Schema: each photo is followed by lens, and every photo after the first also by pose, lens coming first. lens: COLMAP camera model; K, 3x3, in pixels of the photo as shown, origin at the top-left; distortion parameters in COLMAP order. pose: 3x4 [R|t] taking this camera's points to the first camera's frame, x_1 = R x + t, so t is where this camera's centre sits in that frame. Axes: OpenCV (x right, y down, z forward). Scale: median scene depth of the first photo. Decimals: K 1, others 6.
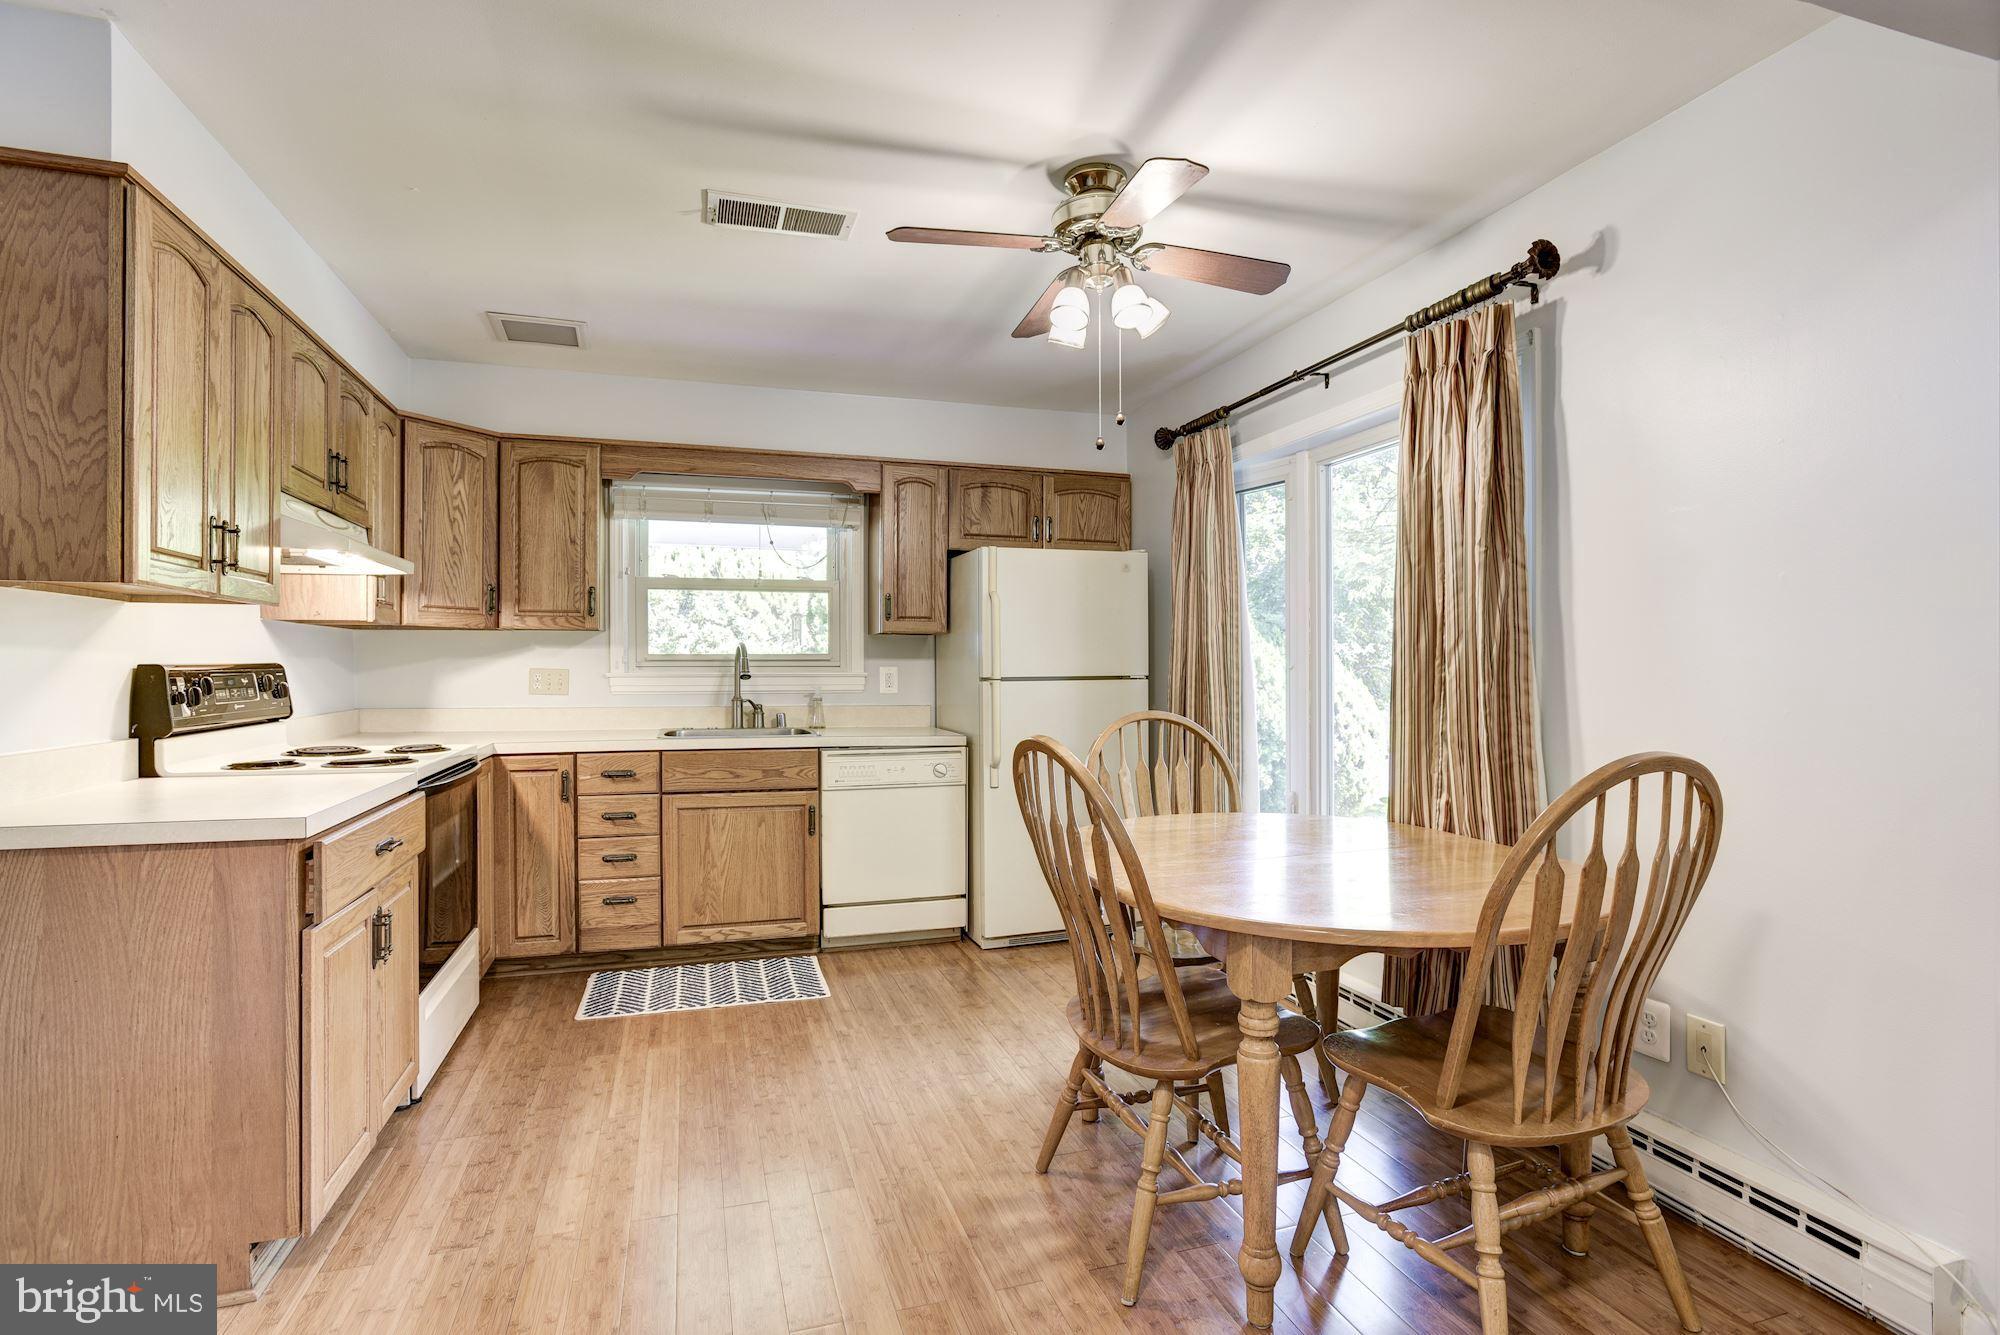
lens RADIAL K [[955.7, 0, 1001.0], [0, 955.7, 672.3], [0, 0, 1]] dist [-0.058013, 0.027184]
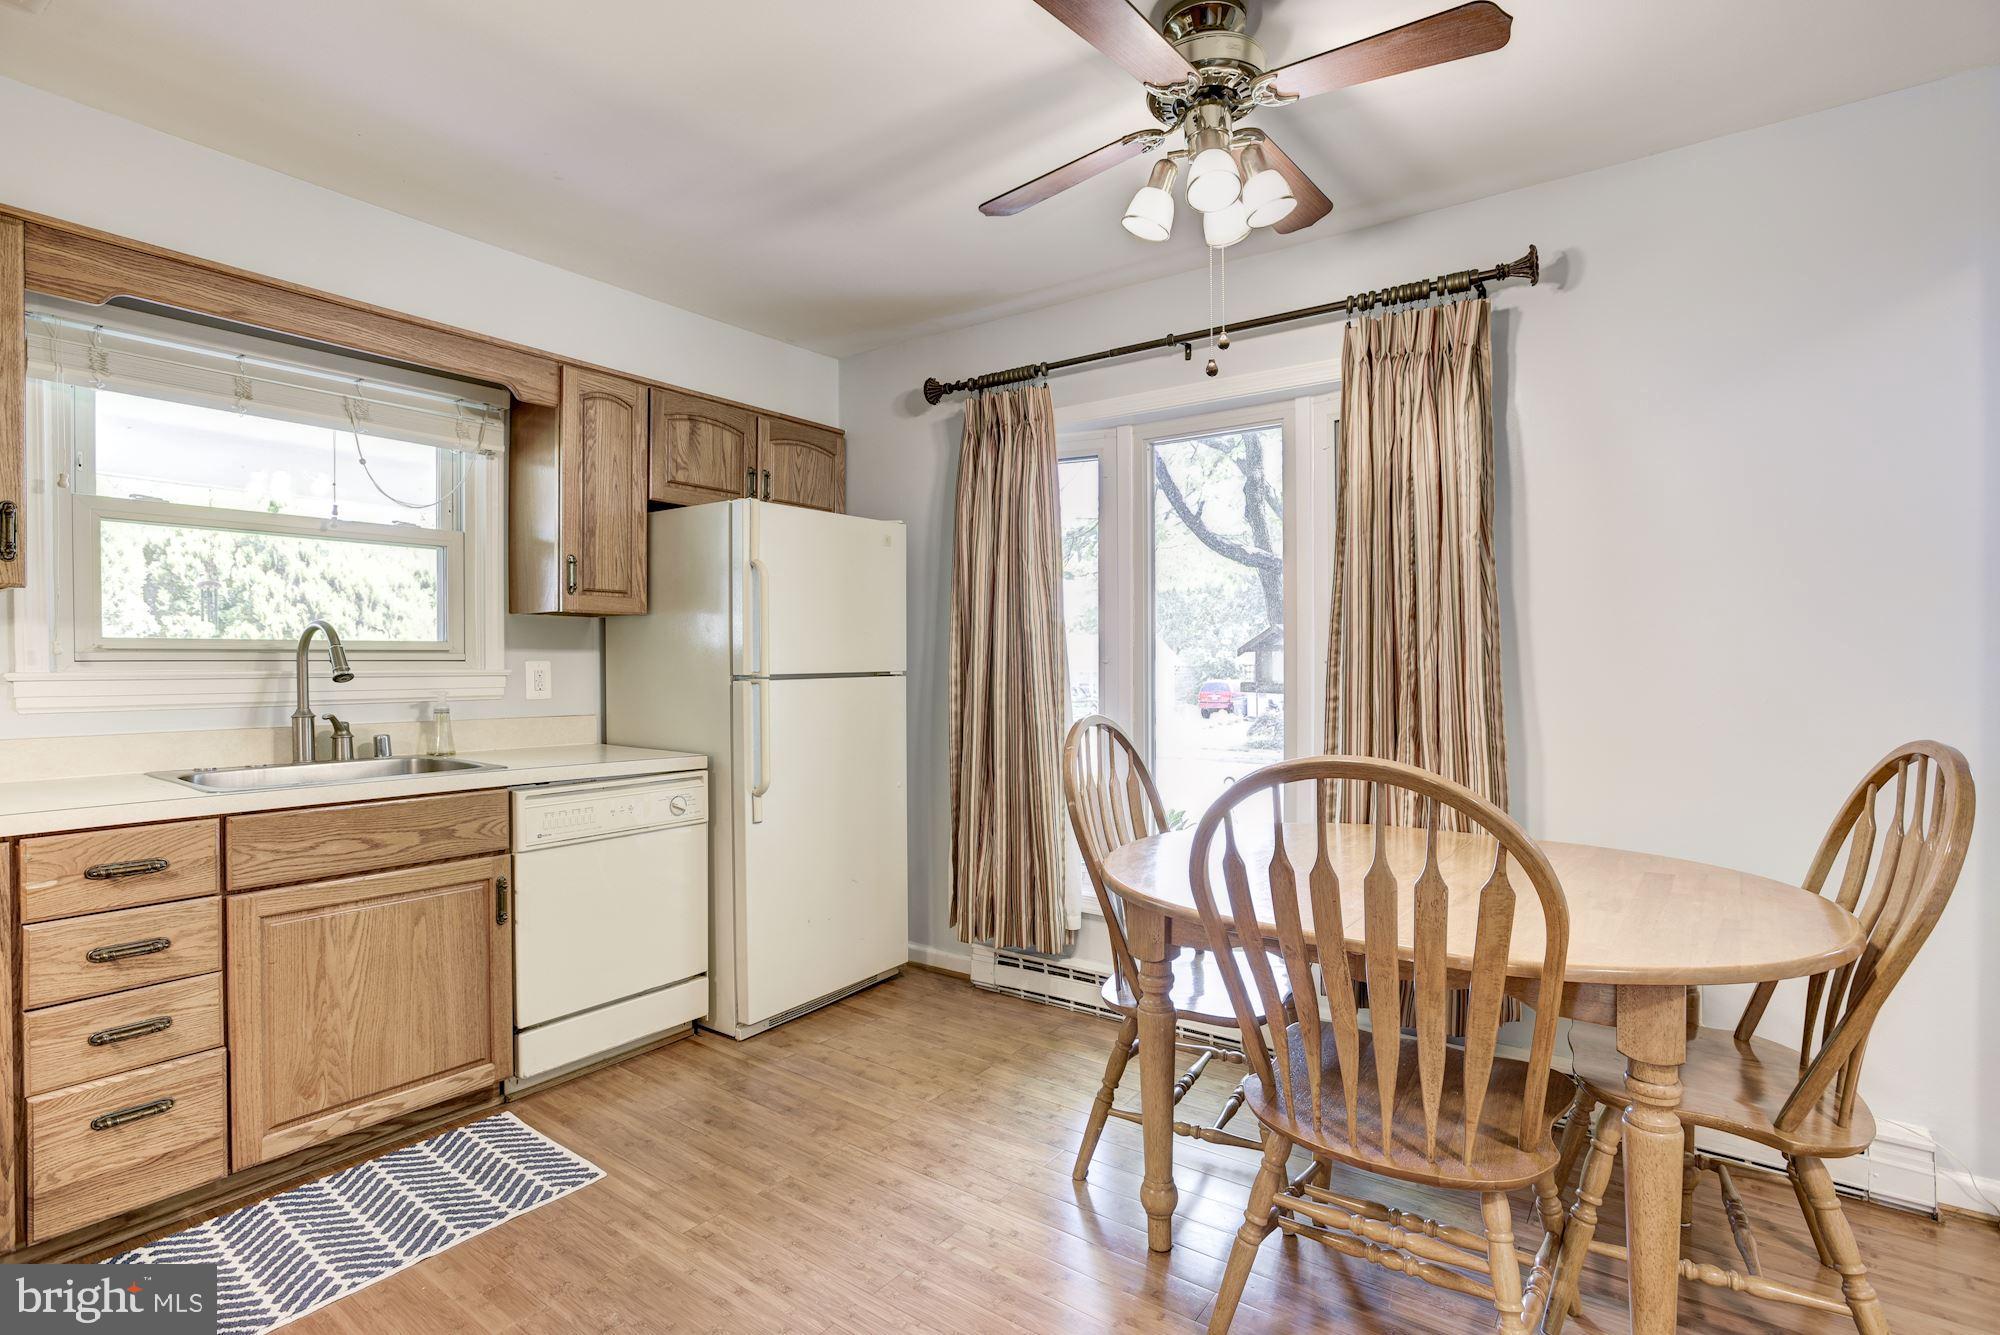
lens RADIAL K [[955.7, 0, 1001.0], [0, 955.7, 672.3], [0, 0, 1]] dist [-0.058013, 0.027184]
pose [[0.812235, -0.006328, 0.583296, -0.299557], [0.003597, 0.999976, 0.005841, -0.000414], [-0.583319, -0.002646, 0.812239, 0.301967]]
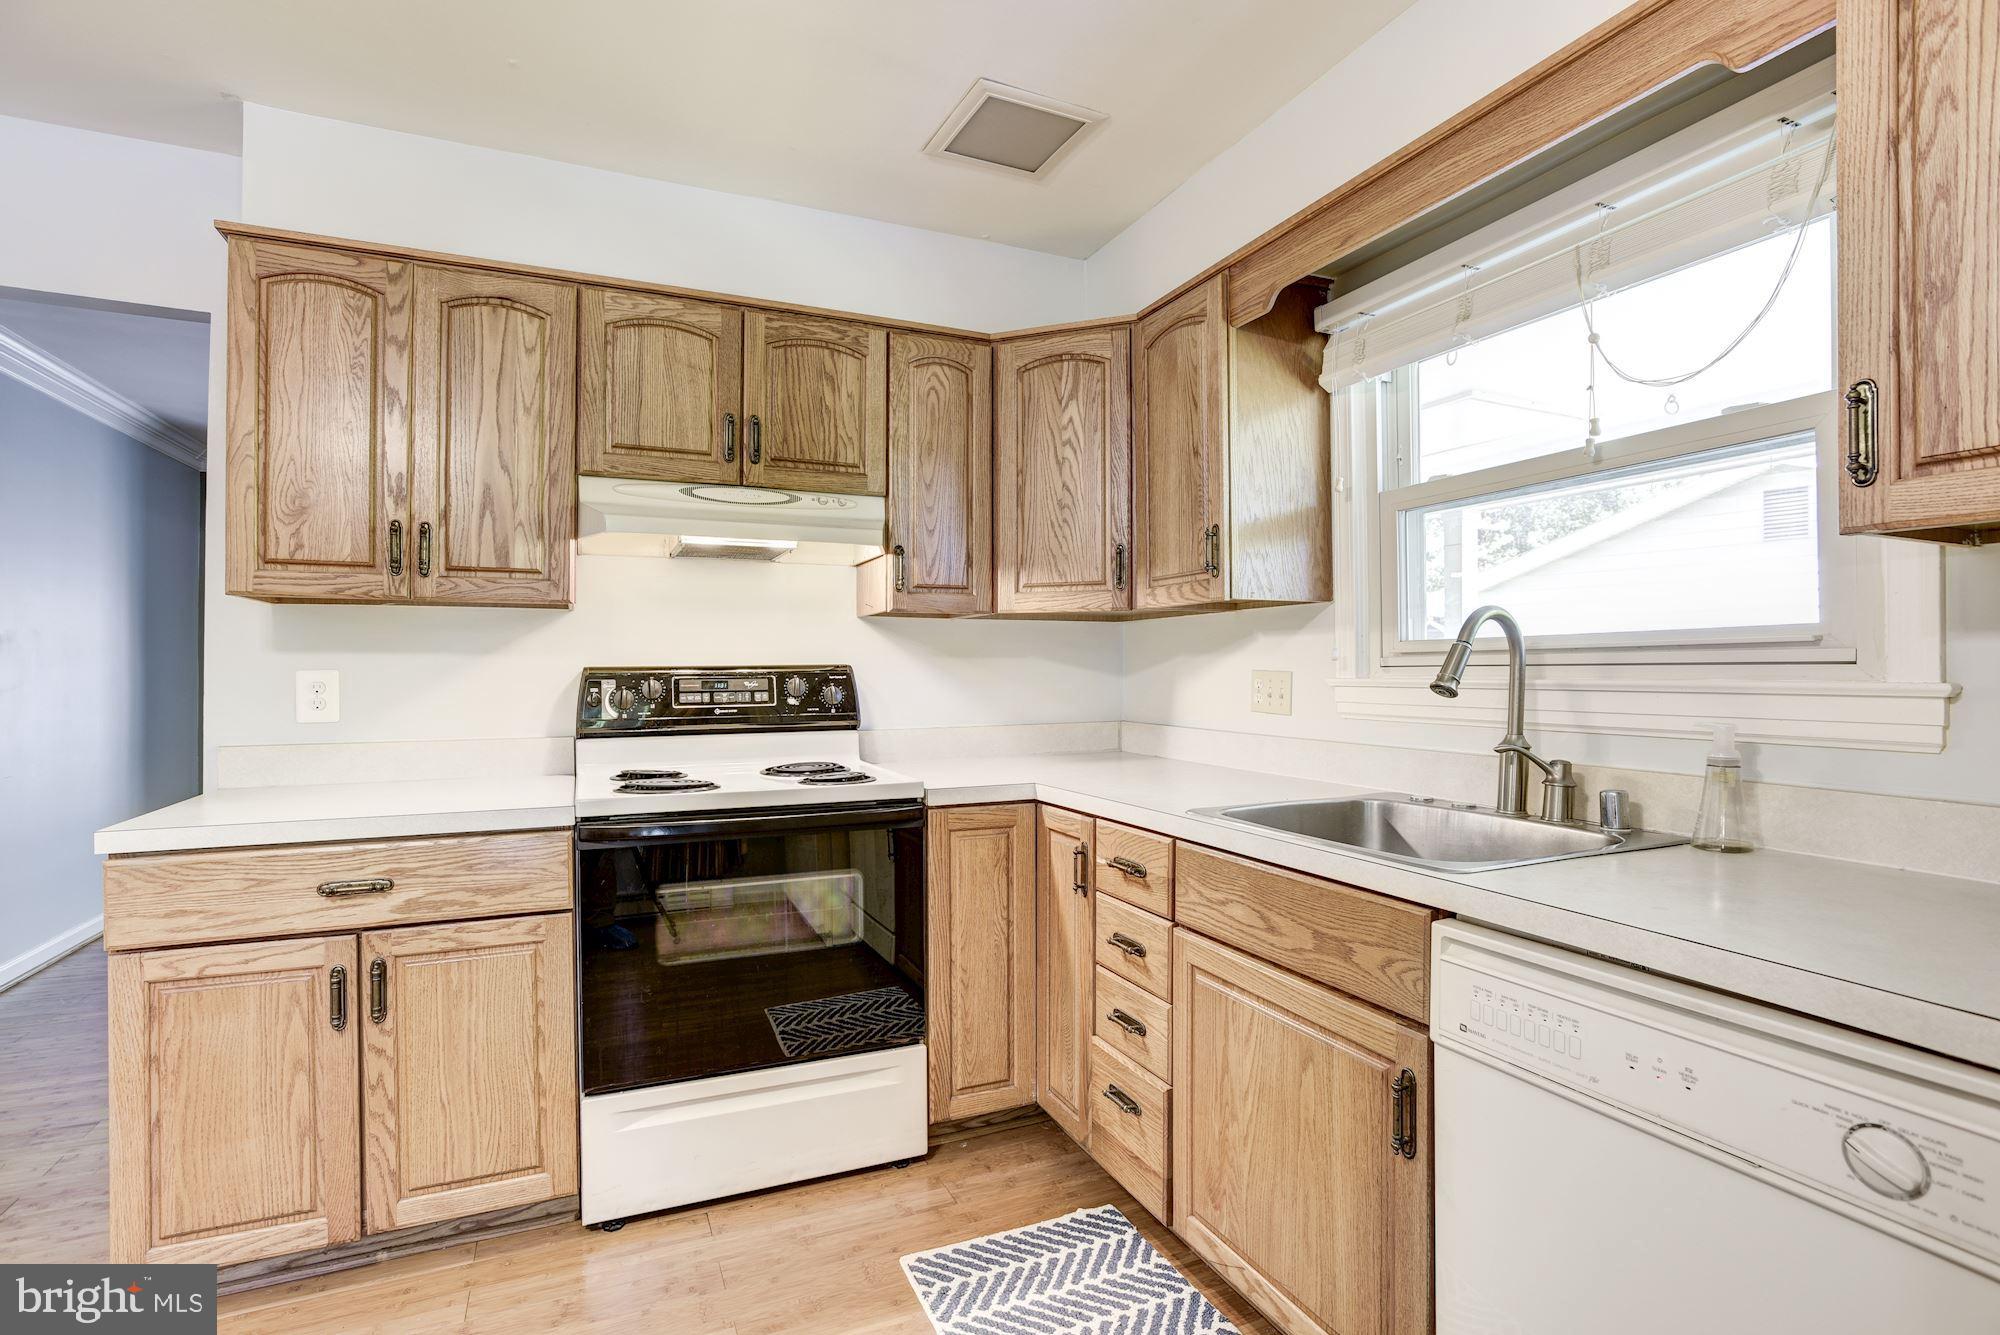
lens RADIAL K [[964.7, 0, 1011.5], [0, 964.7, 670.4], [0, 0, 1]] dist [-0.055991, 0.027774]
pose [[0.101594, -0.000648, -0.994826, 0.127540], [-0.002086, 0.999997, -0.000865, -0.003200], [0.994824, 0.002163, 0.101592, 0.843723]]
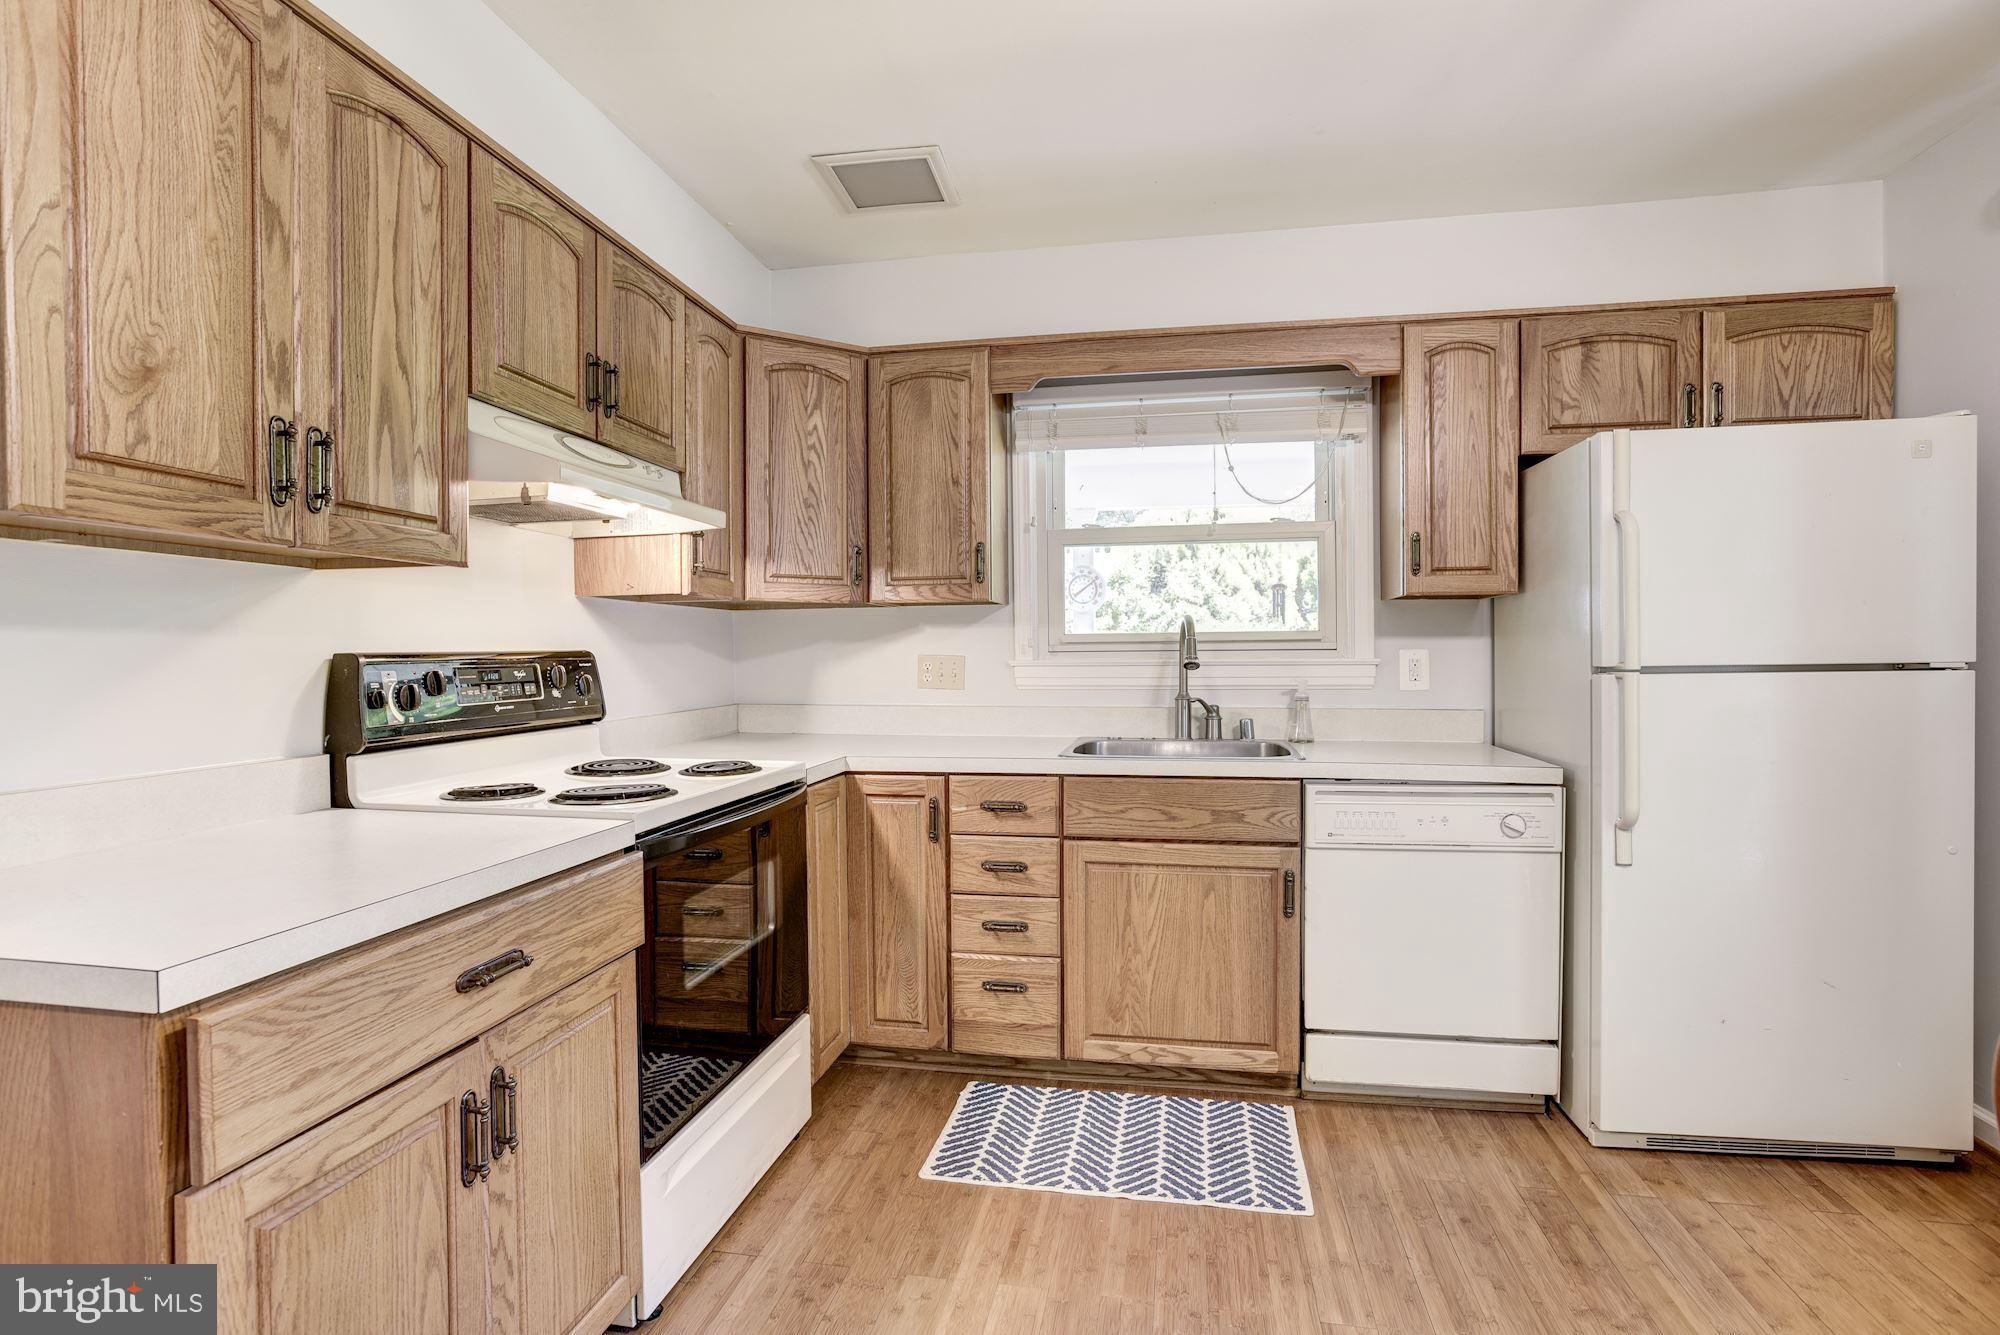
lens RADIAL K [[955.7, 0, 1001.0], [0, 955.7, 672.3], [0, 0, 1]] dist [-0.058013, 0.027184]
pose [[0.874732, 0.002755, -0.484598, -0.063274], [0.005152, 0.999874, 0.014983, -0.001452], [0.484579, -0.015603, 0.874608, 0.371297]]
